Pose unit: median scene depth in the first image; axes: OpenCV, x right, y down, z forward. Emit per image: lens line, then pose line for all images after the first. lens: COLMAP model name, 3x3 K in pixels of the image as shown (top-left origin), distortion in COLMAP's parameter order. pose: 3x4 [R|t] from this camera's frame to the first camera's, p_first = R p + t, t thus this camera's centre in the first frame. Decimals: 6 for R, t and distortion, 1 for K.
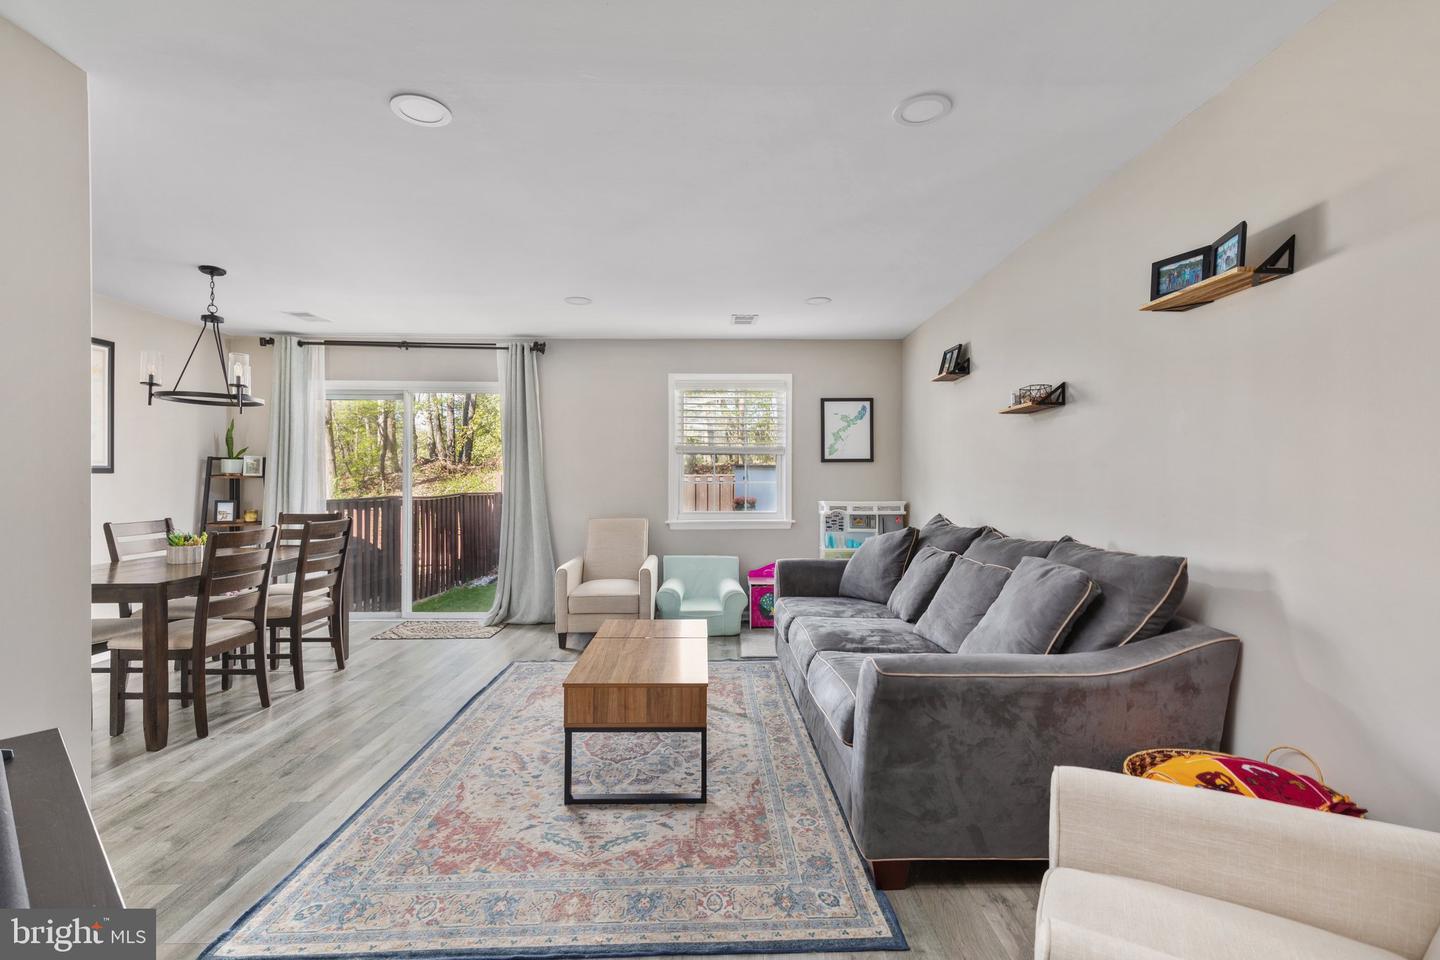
lens RADIAL K [[650.9, 0, 726.8], [0, 650.9, 482.4], [0, 0, 1]] dist [0.000781, 0.000239]
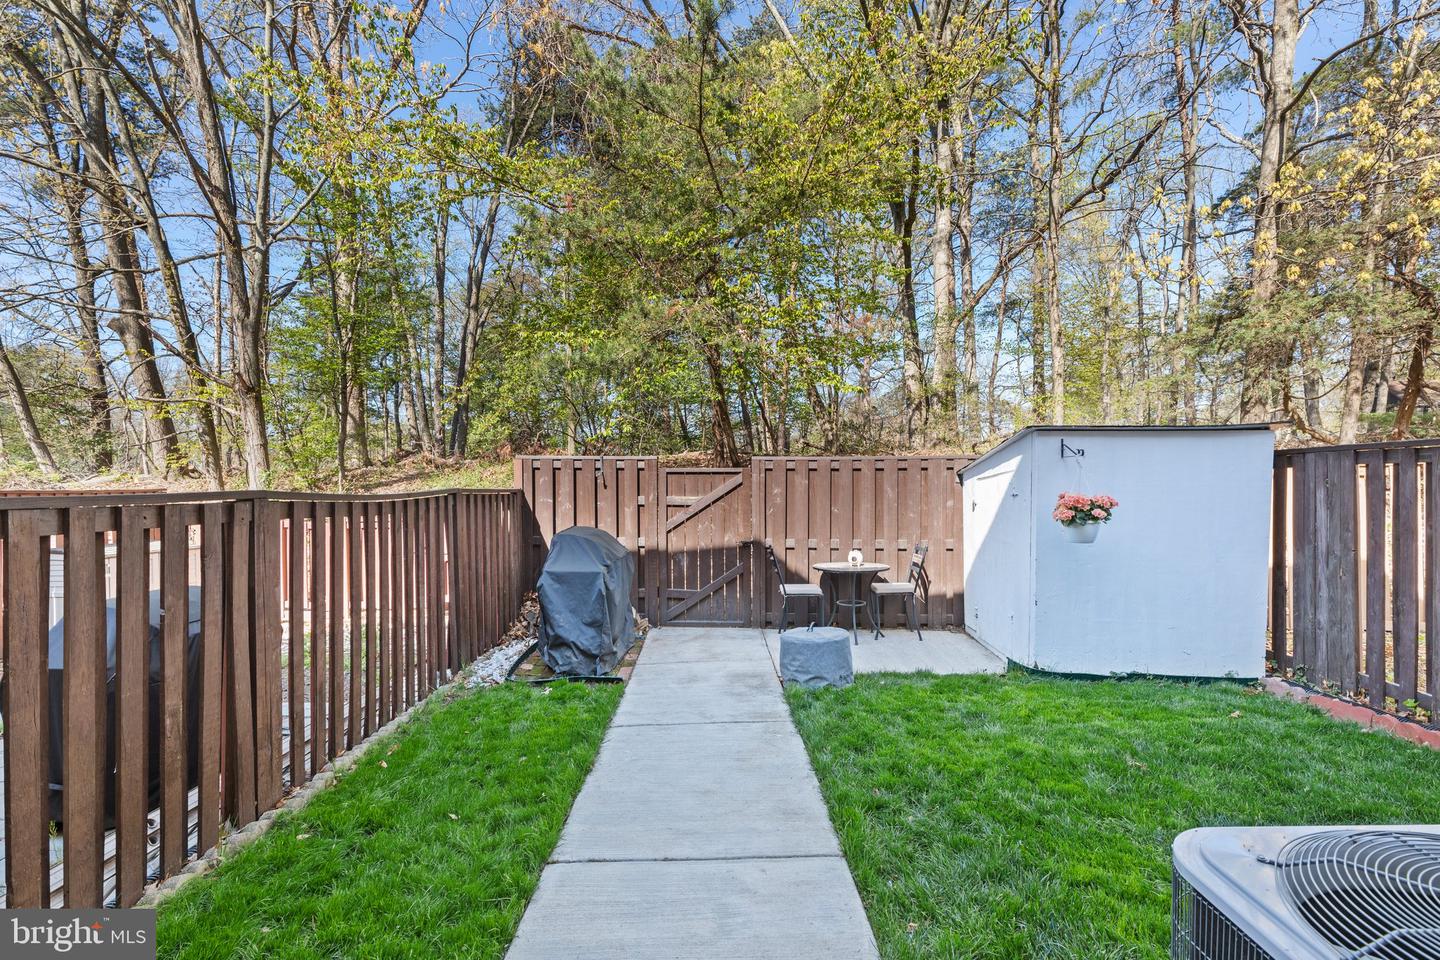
lens RADIAL K [[650.9, 0, 726.8], [0, 650.9, 482.4], [0, 0, 1]] dist [0.000781, 0.000239]
pose [[0.999940, -0.003831, 0.010220, -0.410669], [0.003883, 0.999979, -0.005154, 0.029320], [-0.010200, 0.005193, 0.999934, 1.016427]]
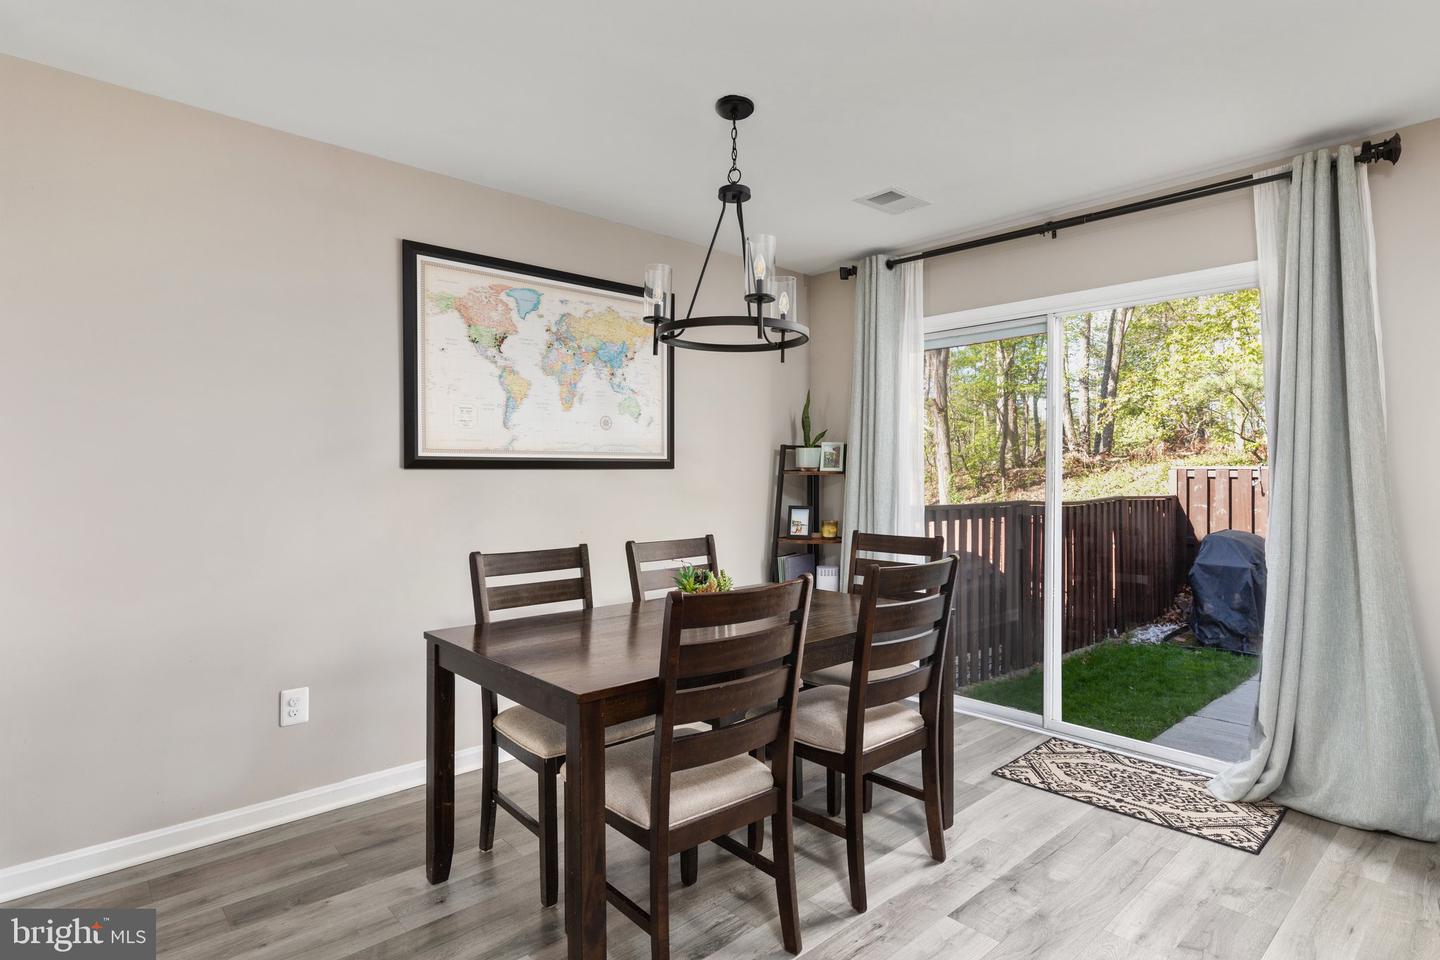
lens RADIAL K [[746.3, 0, 720.0], [0, 746.3, 480.0], [0, 0, 1]] dist [-0.000079, 0.000079]
pose [[0.663481, 0.002442, -0.748189, -0.216448], [-0.001523, 0.999997, 0.001913, -0.002228], [0.748192, -0.000129, 0.663482, 0.388930]]
